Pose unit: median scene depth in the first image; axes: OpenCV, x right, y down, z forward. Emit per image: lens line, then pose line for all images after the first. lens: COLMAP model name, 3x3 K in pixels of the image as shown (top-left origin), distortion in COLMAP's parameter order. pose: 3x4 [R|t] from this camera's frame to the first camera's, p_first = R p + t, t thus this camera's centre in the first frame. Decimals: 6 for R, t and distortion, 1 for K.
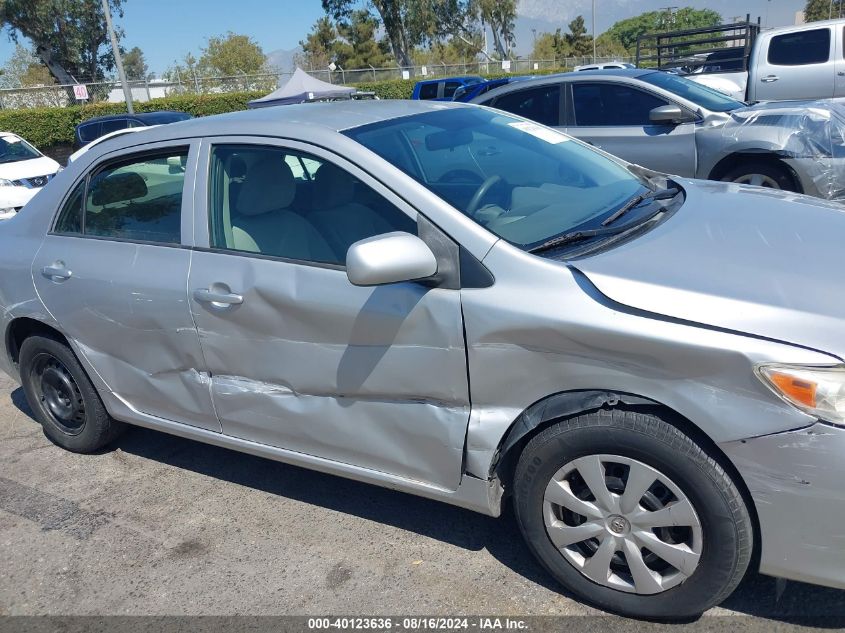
lens RADIAL K [[662.1, 0, 424.5], [0, 662.1, 317.7], [0, 0, 1]] dist [-0.000565, -0.001923]
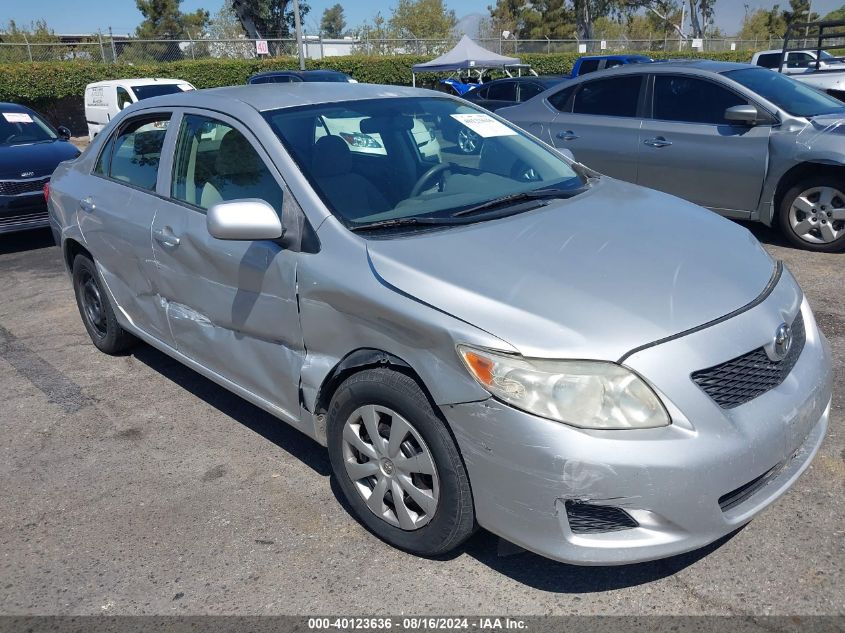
lens RADIAL K [[662.1, 0, 416.7], [0, 662.1, 317.5], [0, 0, 1]] dist [-0.000565, -0.001923]
pose [[0.964087, 0.148752, -0.220021, 0.414677], [-0.139380, 0.988562, 0.057612, -0.019285], [0.226074, -0.024876, 0.973792, -0.102261]]
